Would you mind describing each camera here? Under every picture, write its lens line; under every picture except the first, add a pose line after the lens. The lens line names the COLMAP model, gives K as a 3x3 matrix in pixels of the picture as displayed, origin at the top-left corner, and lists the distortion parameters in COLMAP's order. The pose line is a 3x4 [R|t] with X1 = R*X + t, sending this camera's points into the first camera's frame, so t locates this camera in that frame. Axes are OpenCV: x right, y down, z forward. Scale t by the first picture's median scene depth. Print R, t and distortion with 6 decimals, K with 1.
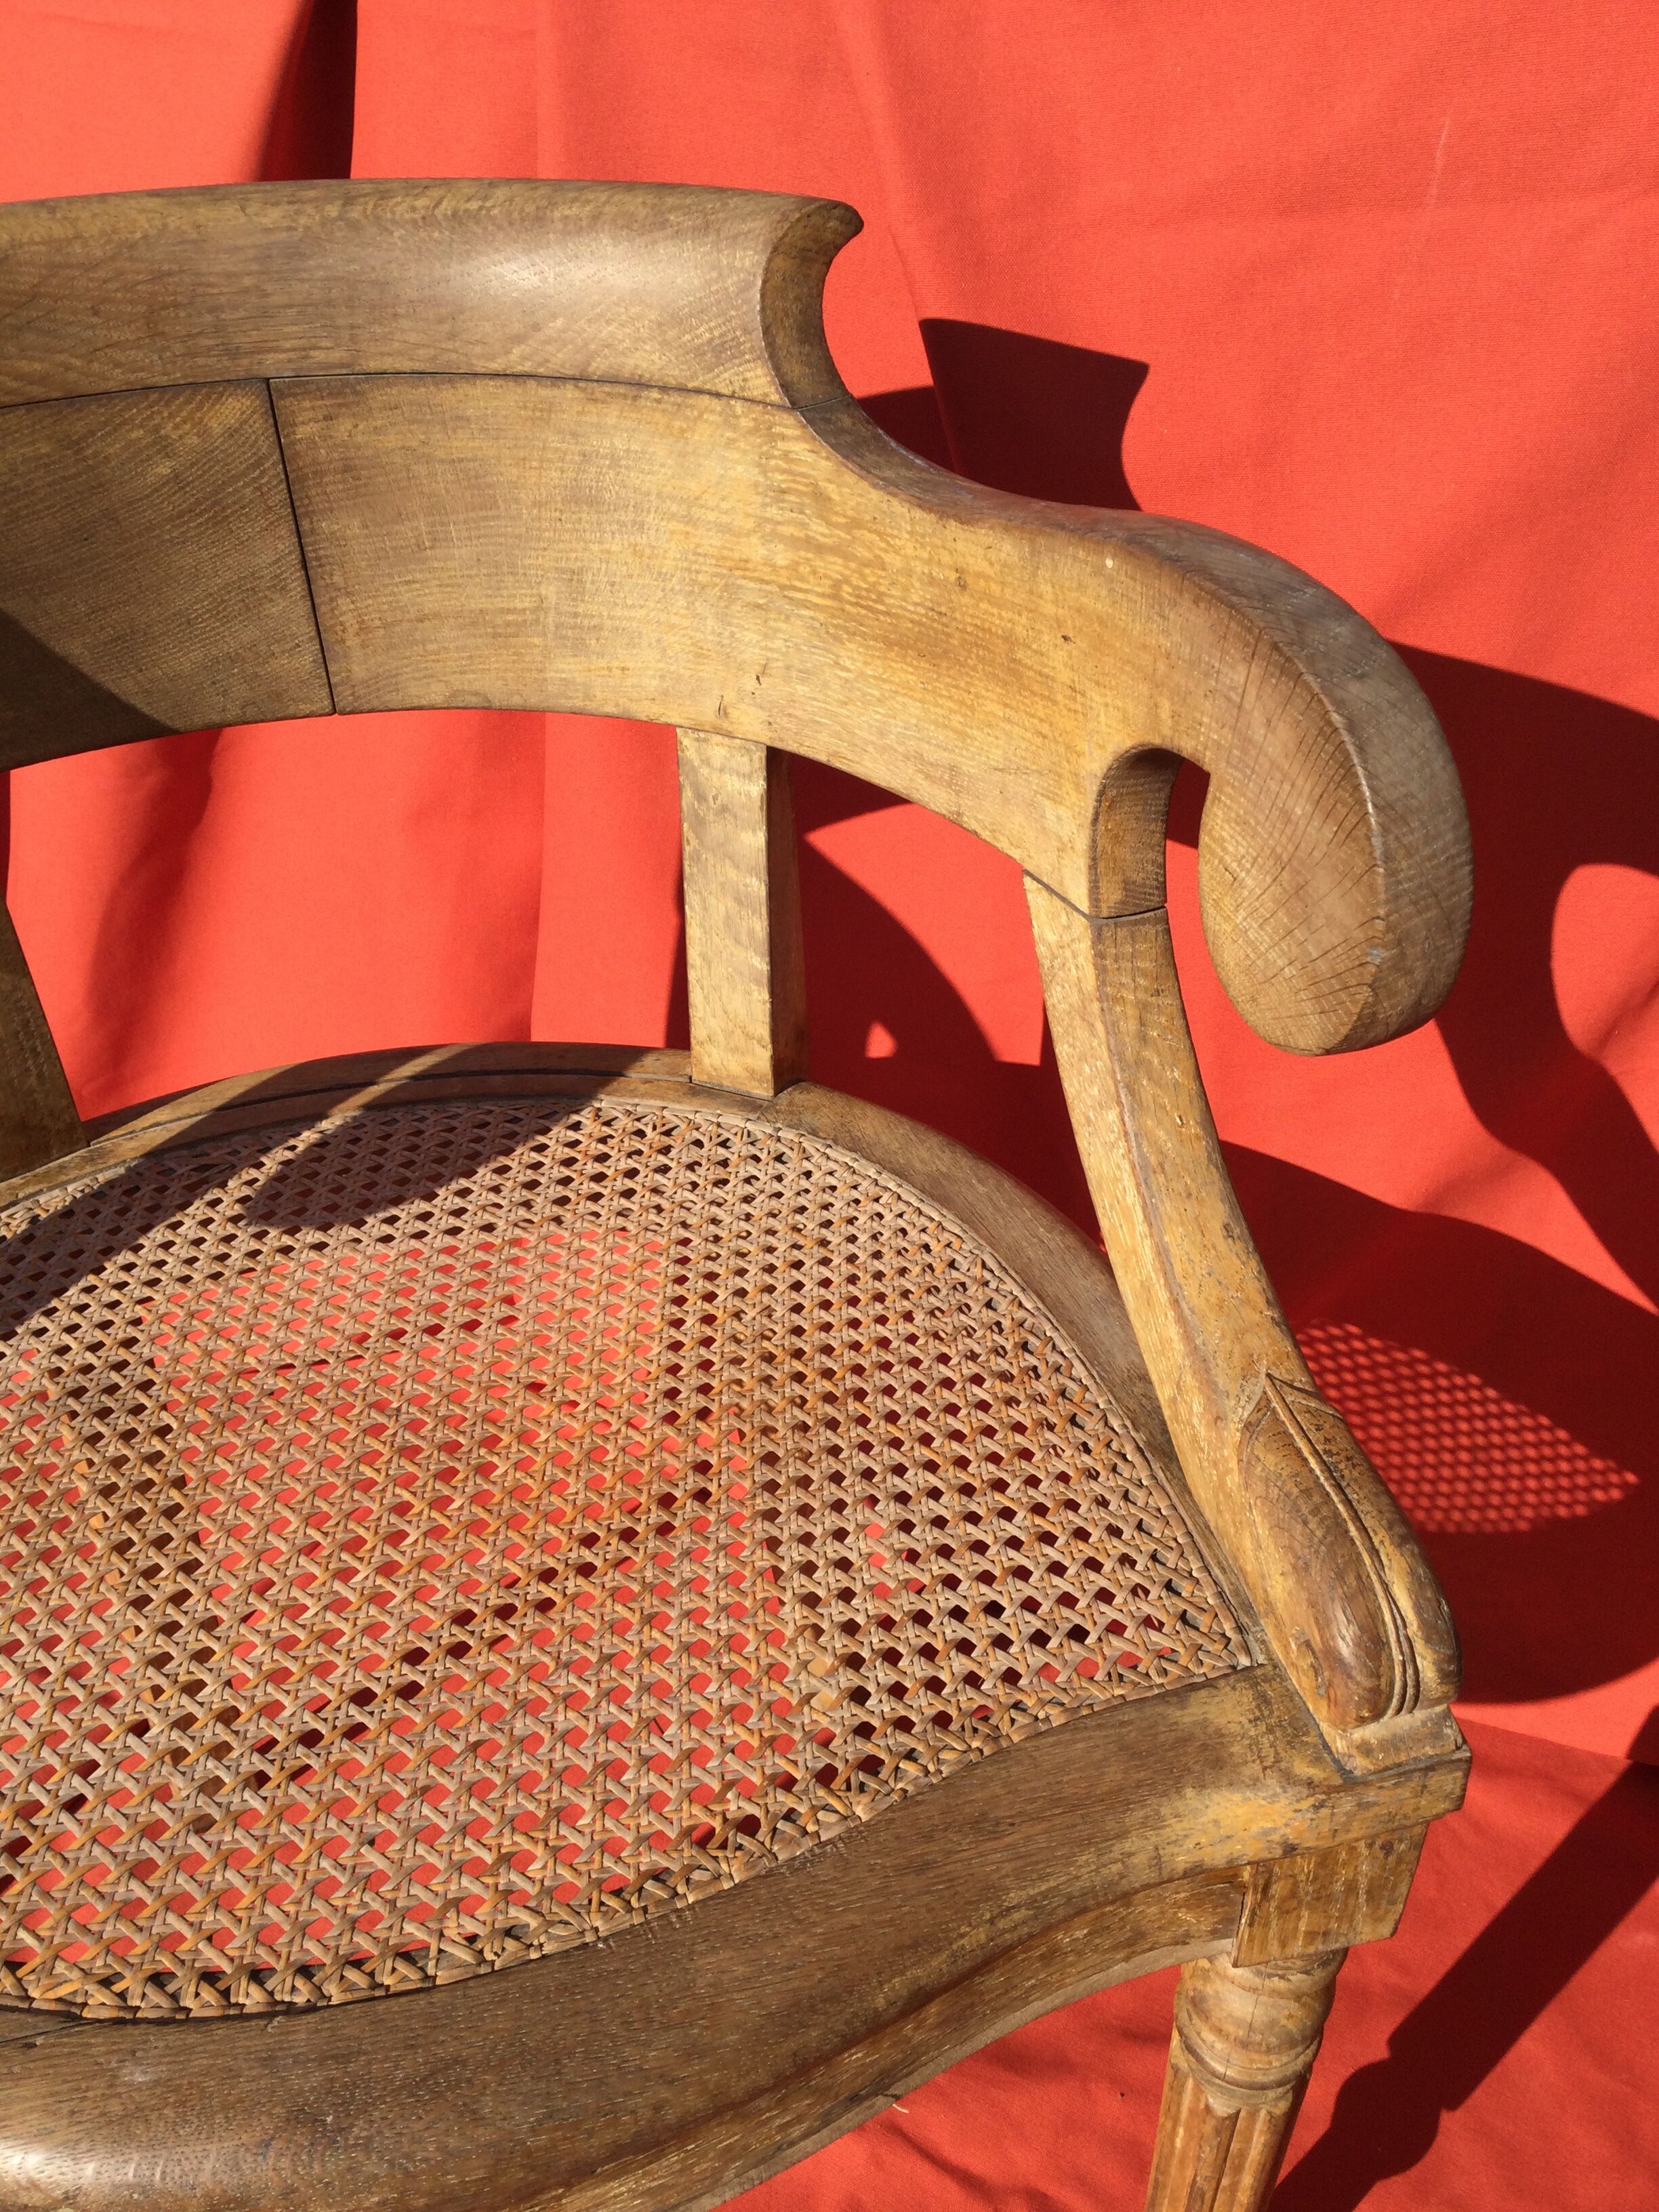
lens RADIAL K [[1976.2, 0, 838.4], [0, 1976.2, 1106.1], [0, 0, 1]] dist [0.137456, -0.258796]
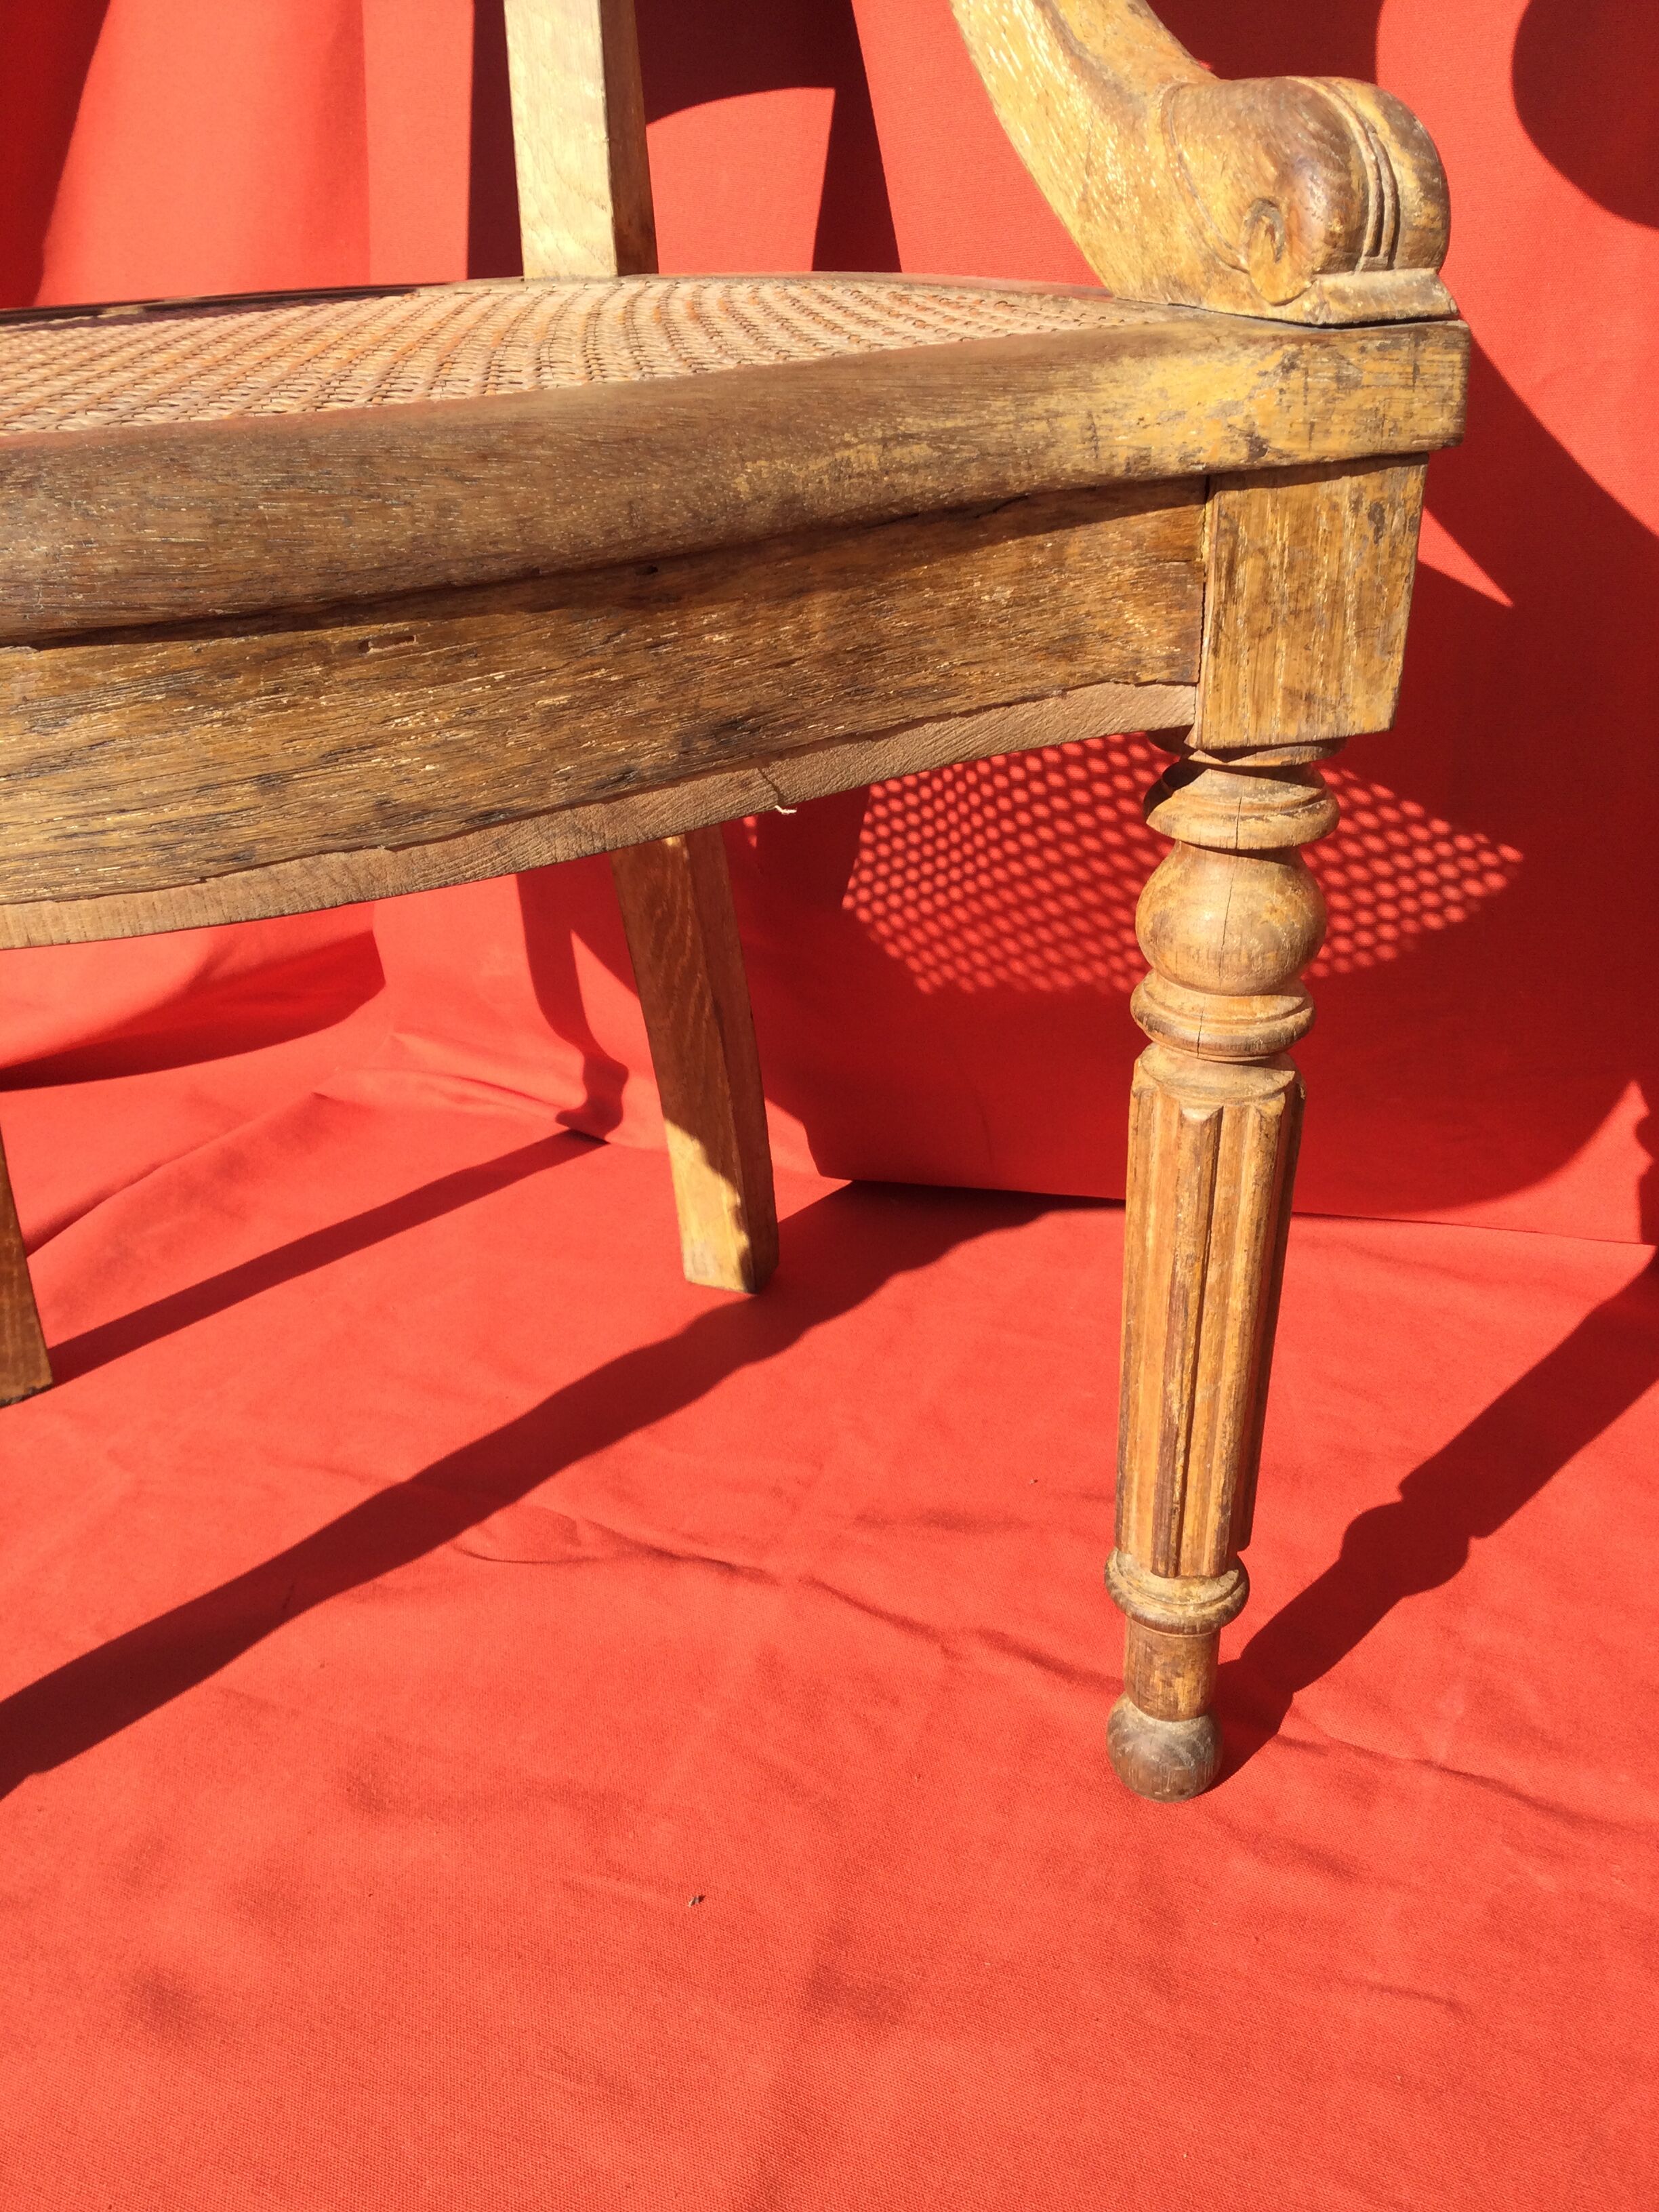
lens RADIAL K [[1976.9, 0, 840.4], [0, 1976.9, 1107.9], [0, 0, 1]] dist [0.131498, -0.276044]
pose [[0.997852, -0.041766, 0.050467, 0.007324], [0.049956, 0.983512, -0.173807, 0.616638], [-0.042375, 0.175955, 0.983486, 0.221573]]
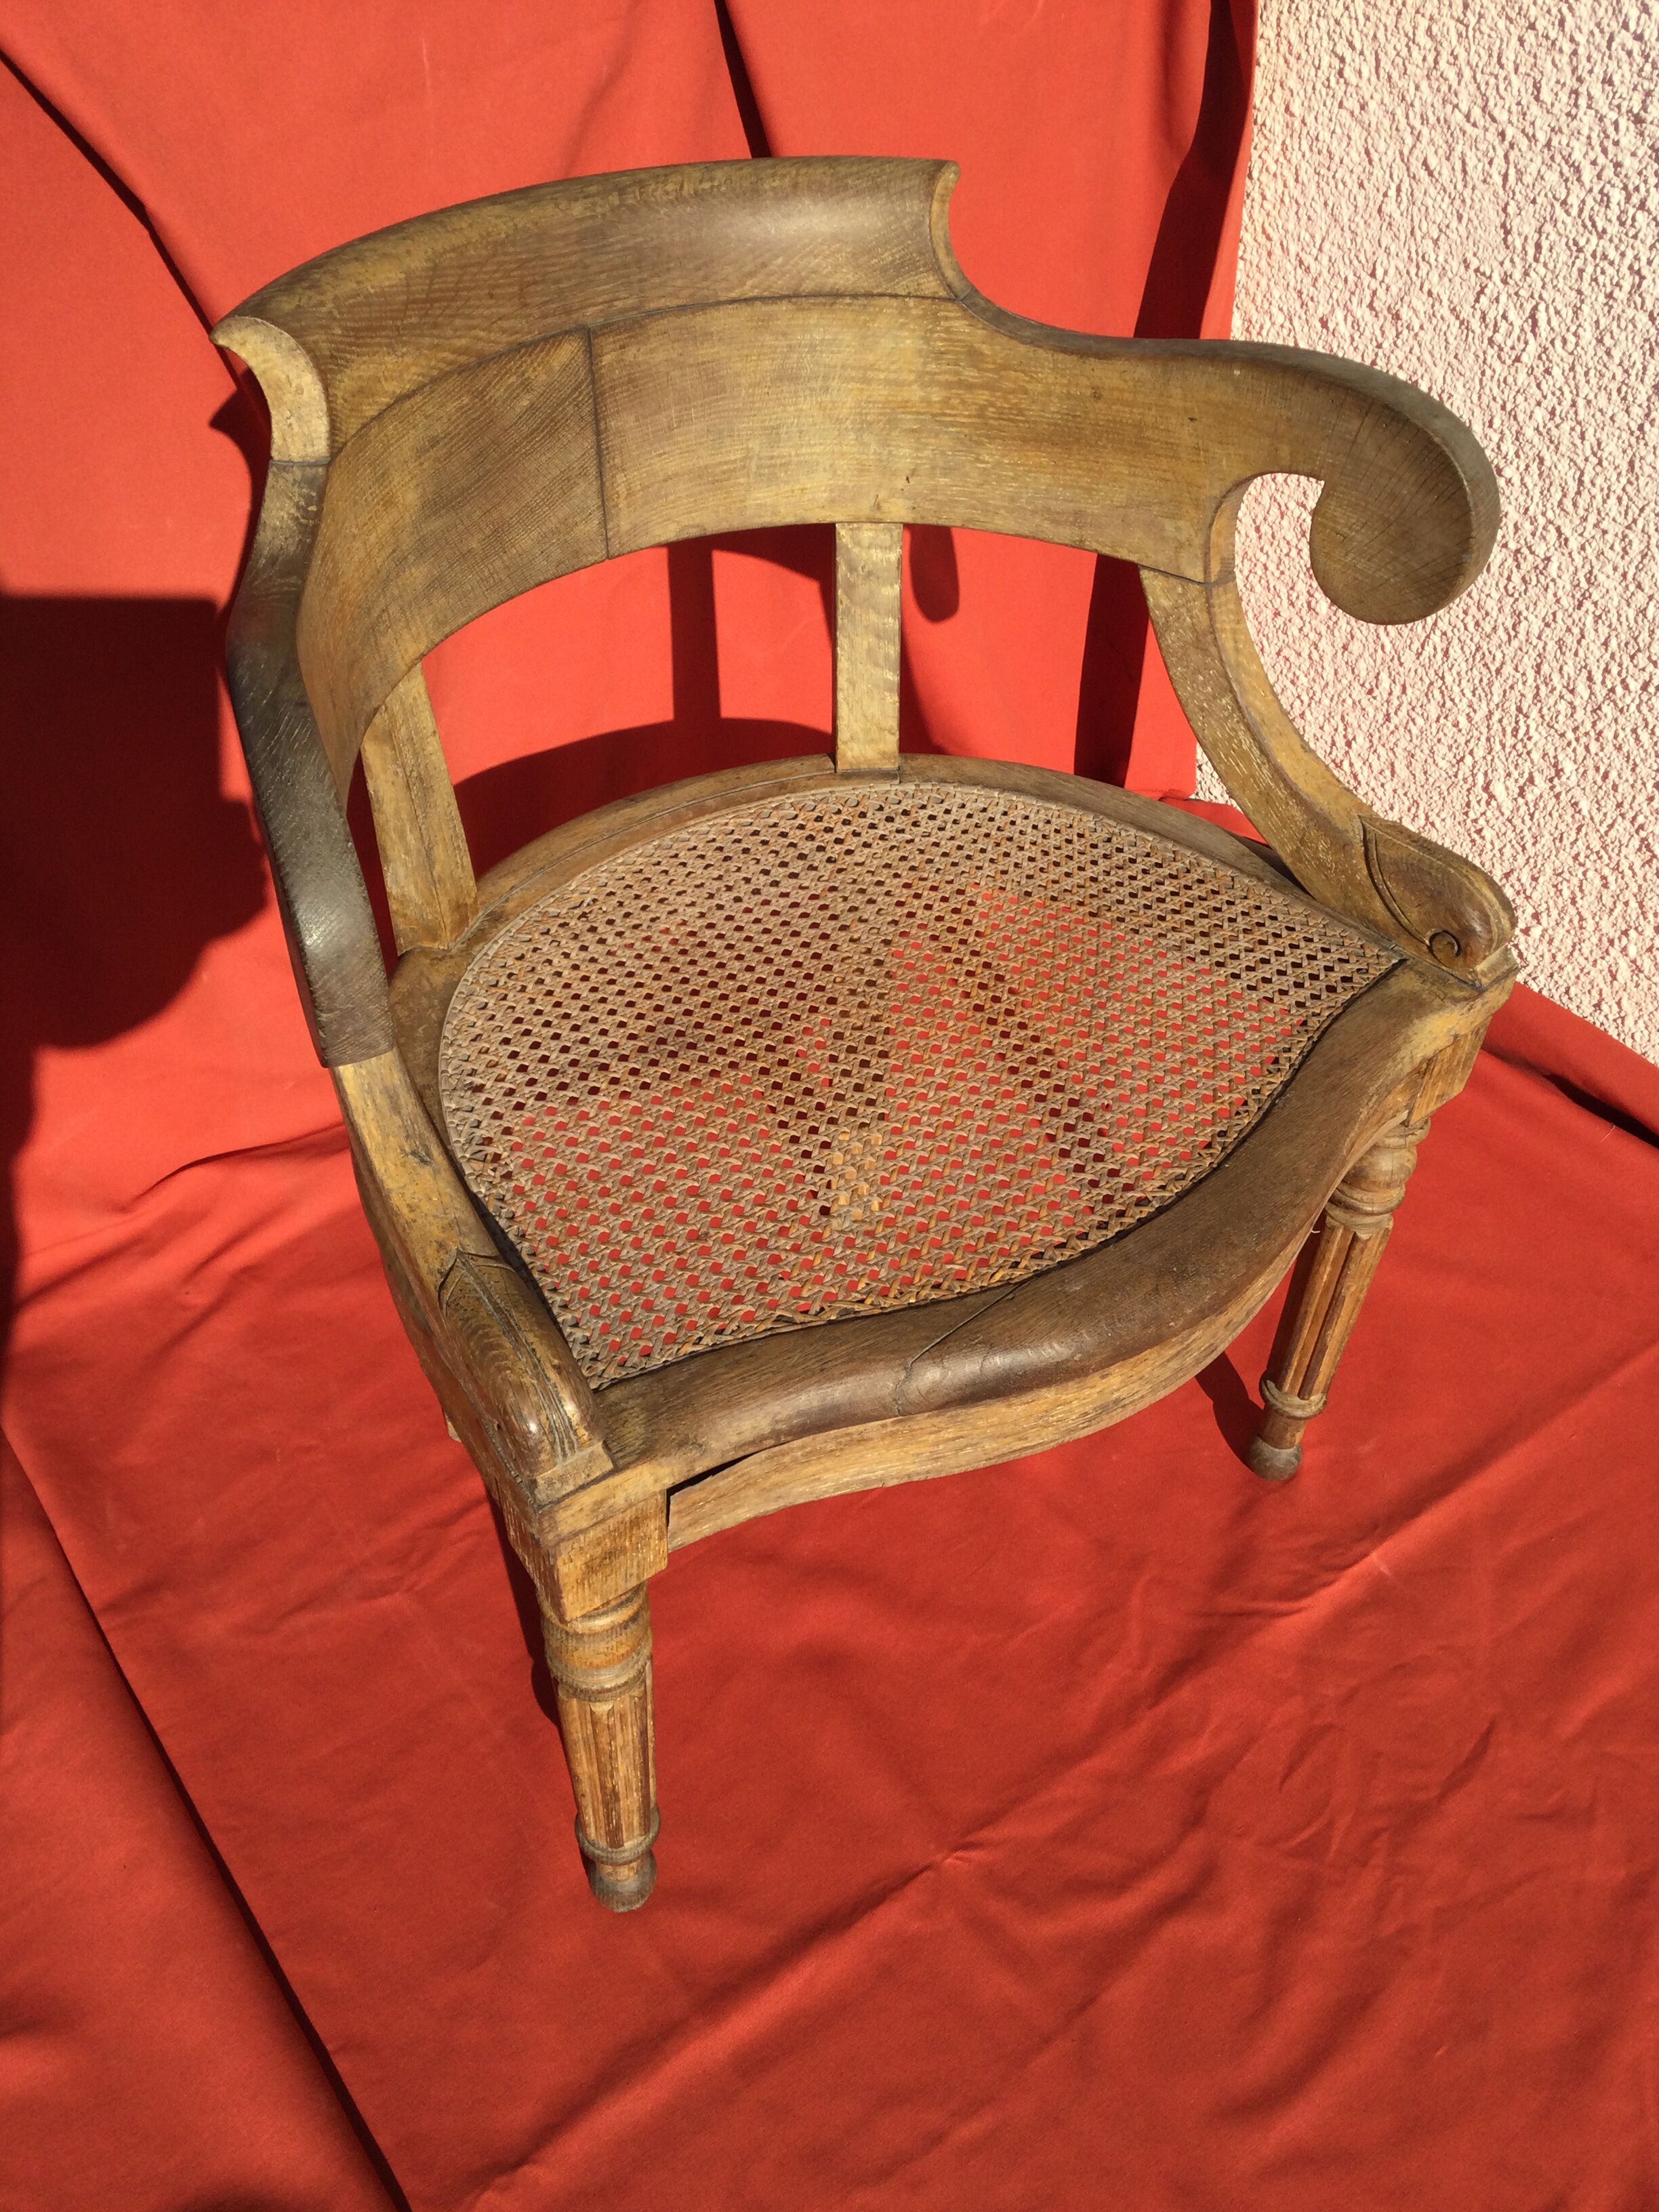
lens RADIAL K [[1976.9, 0, 840.4], [0, 1976.9, 1107.9], [0, 0, 1]] dist [0.131498, -0.276044]
pose [[0.872418, -0.293909, 0.390518, -0.861267], [0.242691, 0.954033, 0.175845, -0.039943], [-0.424250, -0.058635, 0.903645, -0.401105]]
